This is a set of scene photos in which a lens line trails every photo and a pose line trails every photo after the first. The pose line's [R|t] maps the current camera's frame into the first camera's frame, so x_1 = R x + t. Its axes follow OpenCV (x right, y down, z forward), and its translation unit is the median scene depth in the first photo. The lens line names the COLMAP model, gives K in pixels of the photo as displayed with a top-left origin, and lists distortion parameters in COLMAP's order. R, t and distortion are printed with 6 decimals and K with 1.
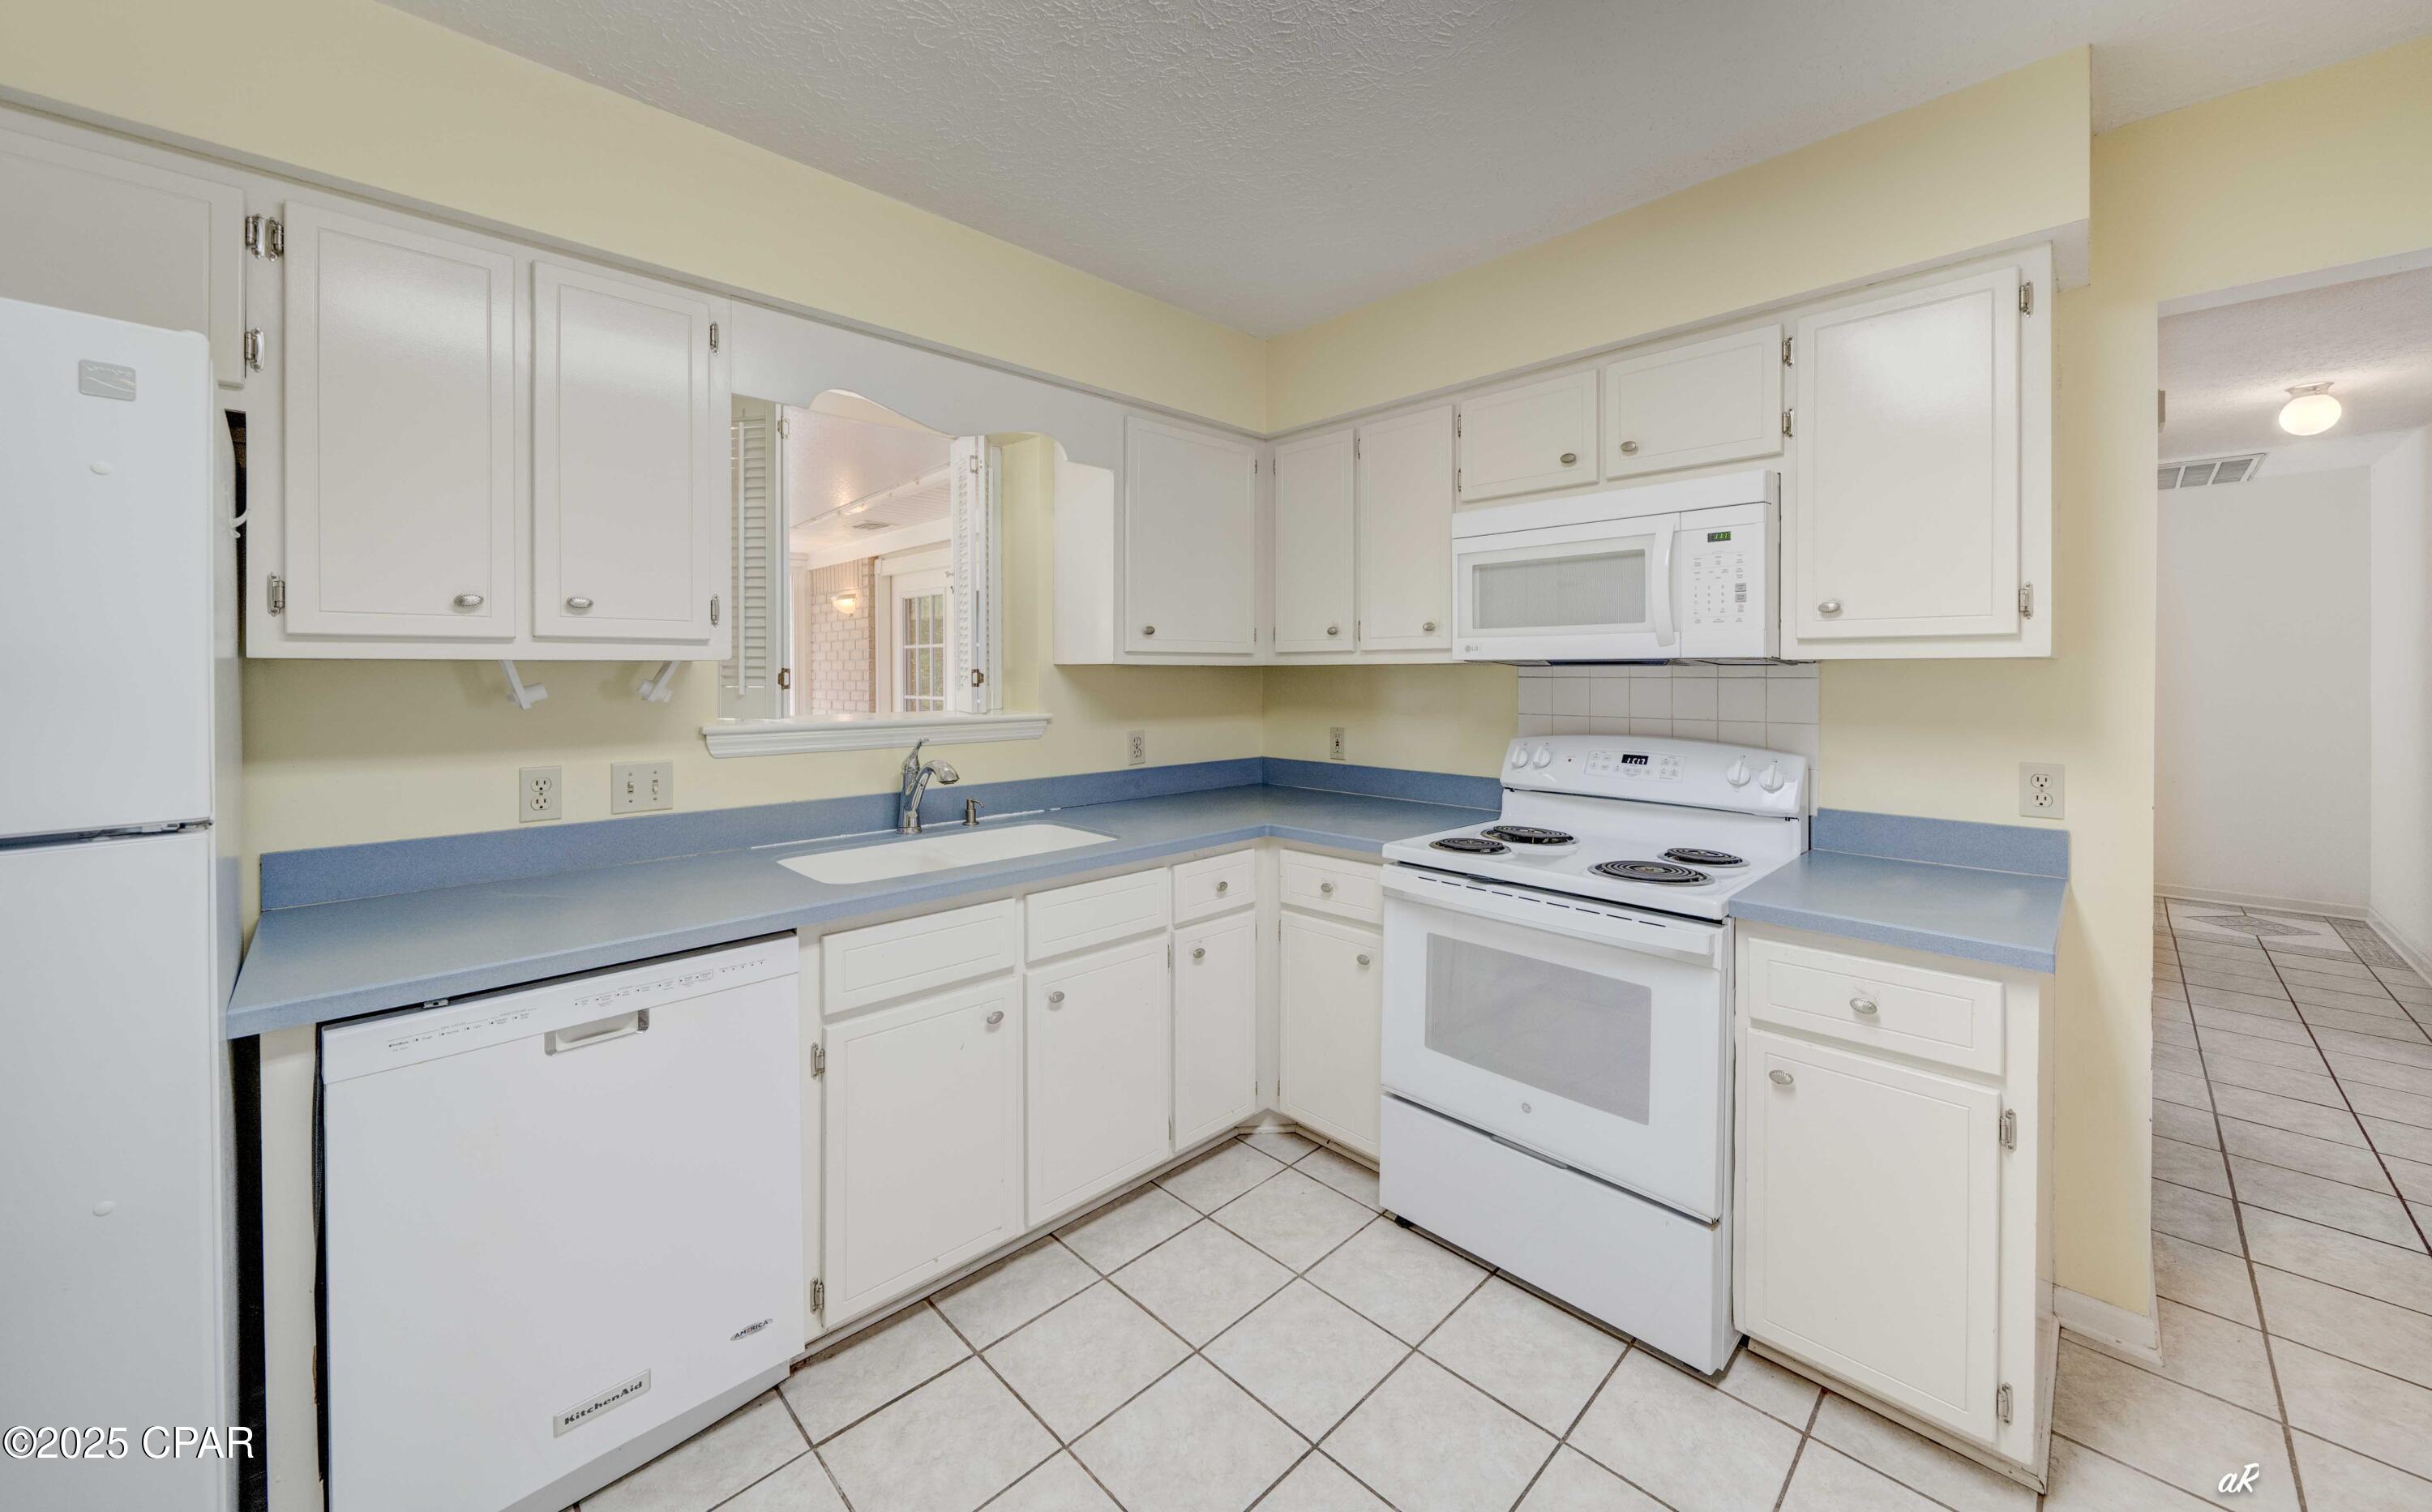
lens RADIAL K [[899.5, 0, 1235.2], [0, 899.5, 675.5], [0, 0, 1]] dist [0.001079, -0.000095]
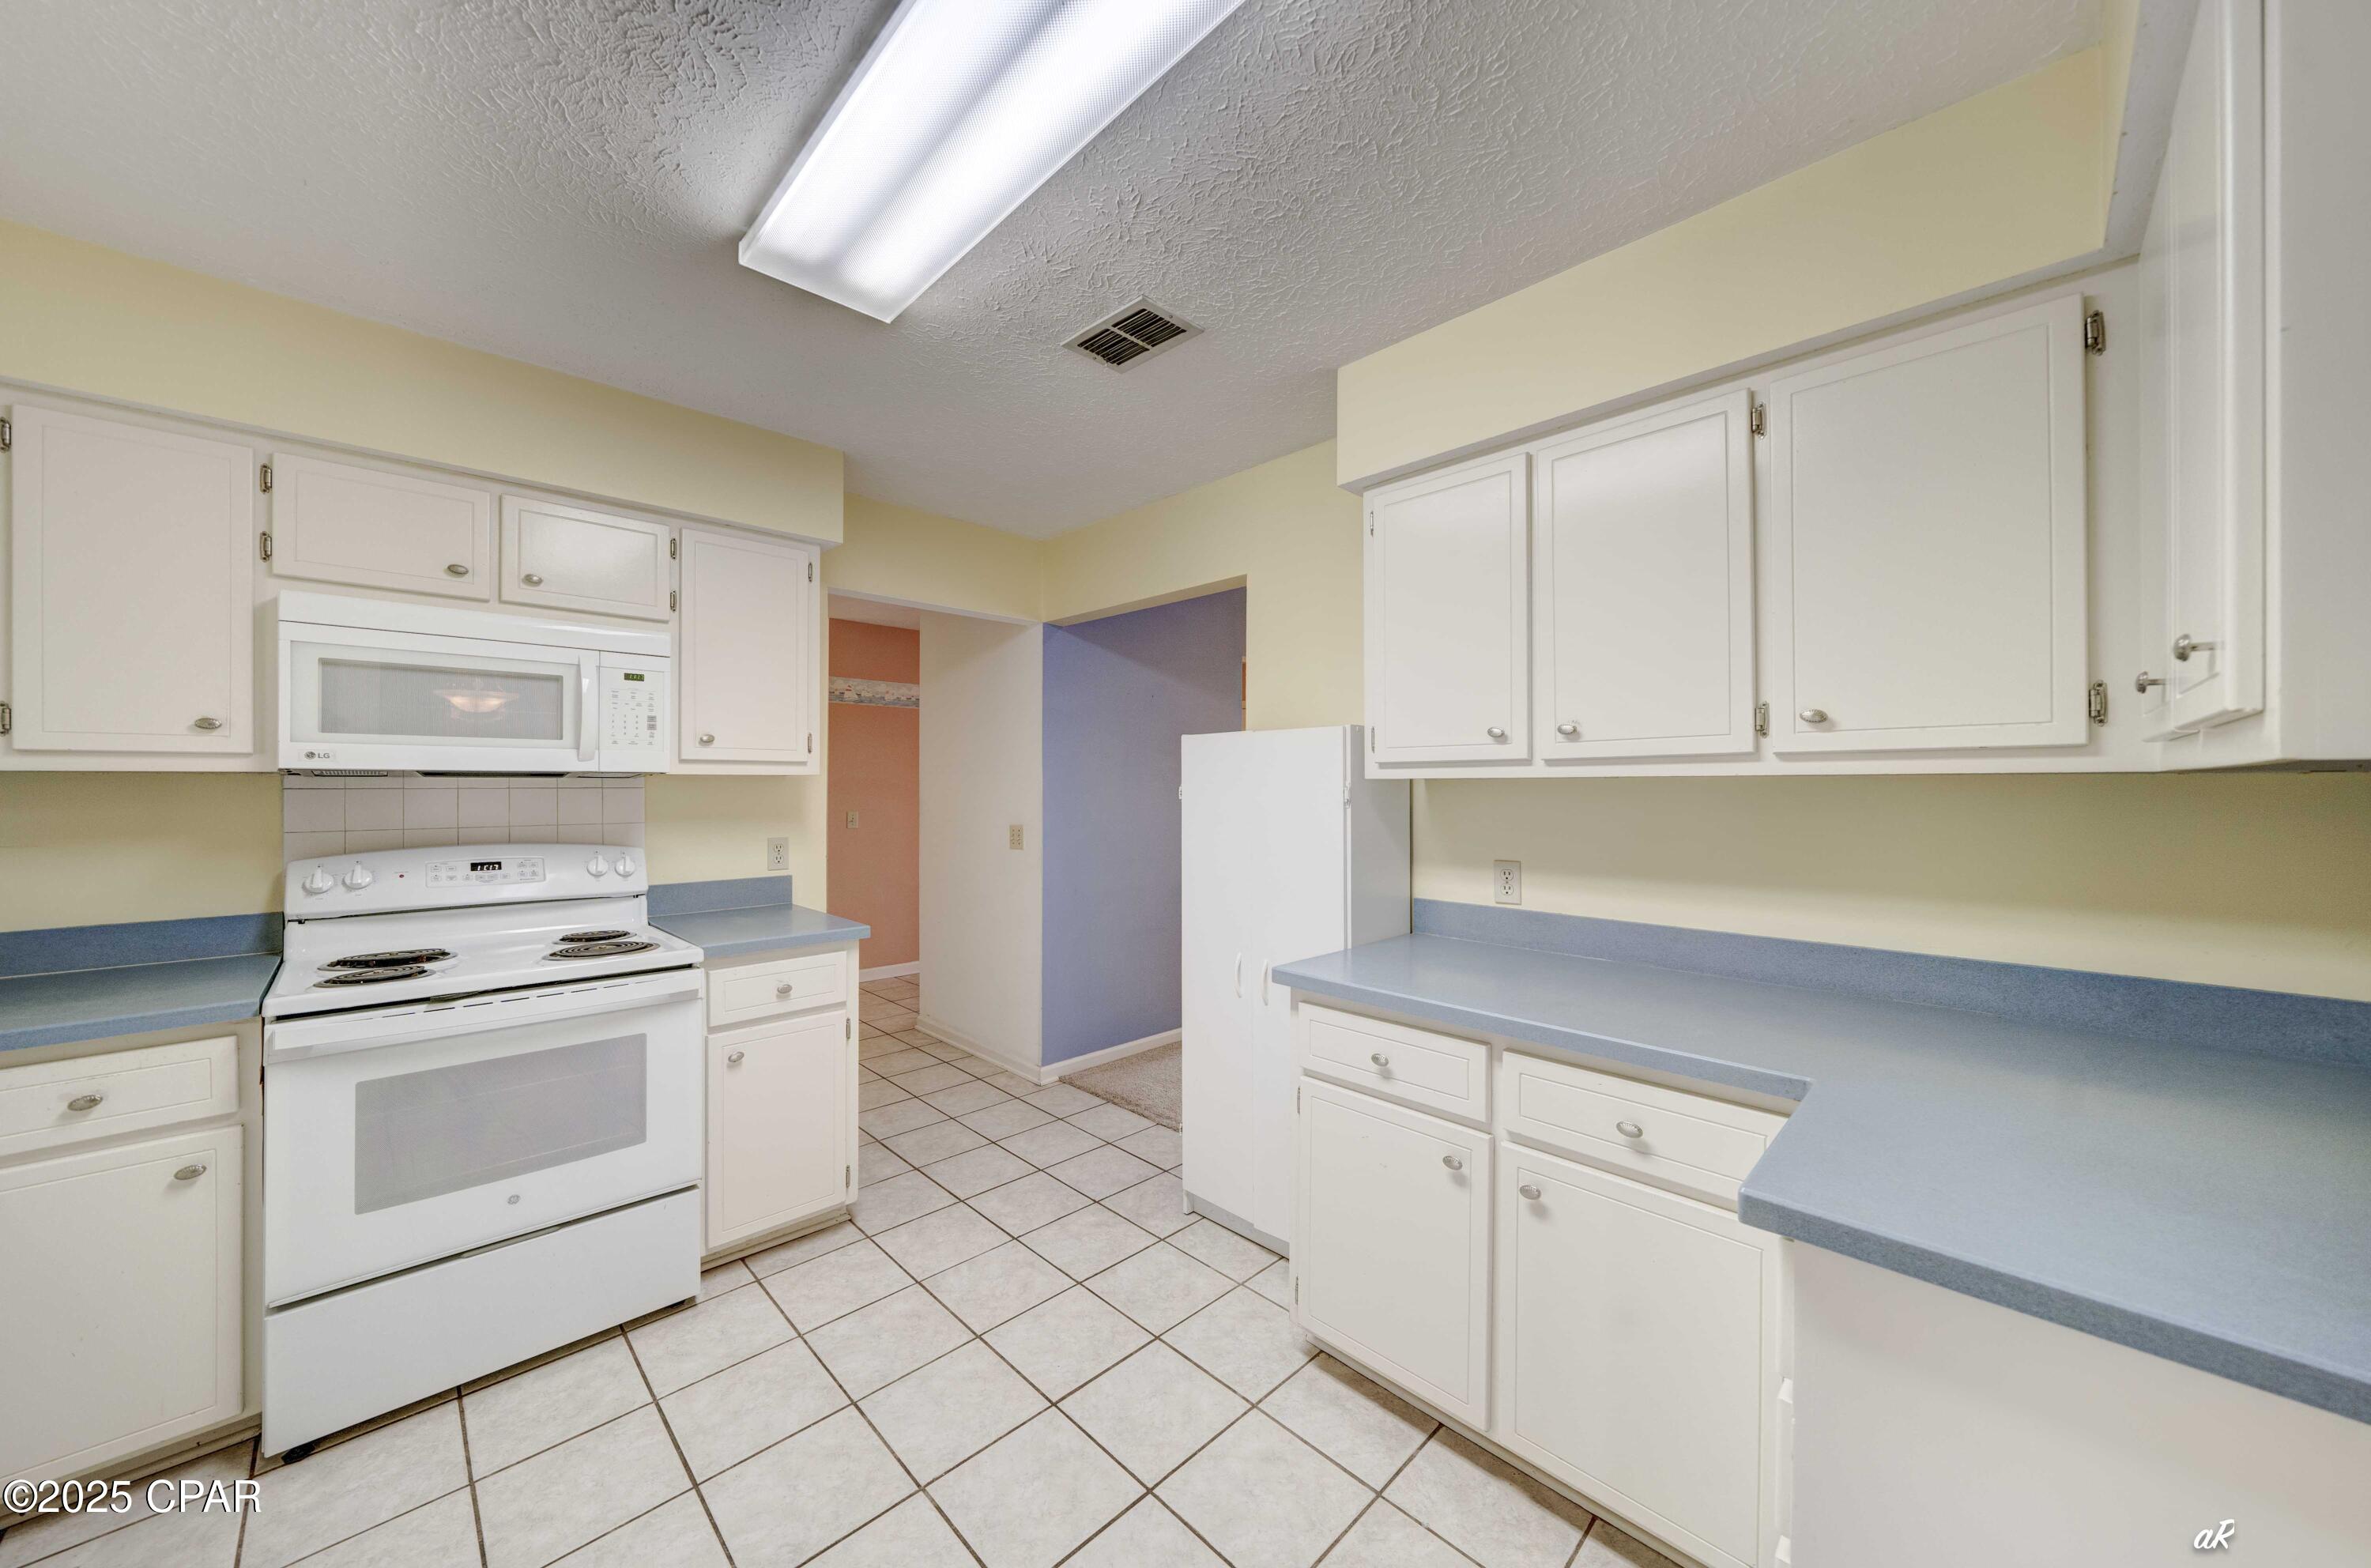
lens RADIAL K [[833.7, 0, 1193.2], [0, 833.7, 787.3], [0, 0, 1]] dist [0.009161, 0.000652]
pose [[0.011960, -0.003296, 0.999923, -0.611087], [0.003833, 0.999987, 0.003250, 0.001103], [-0.999921, 0.003794, 0.011973, 0.187016]]
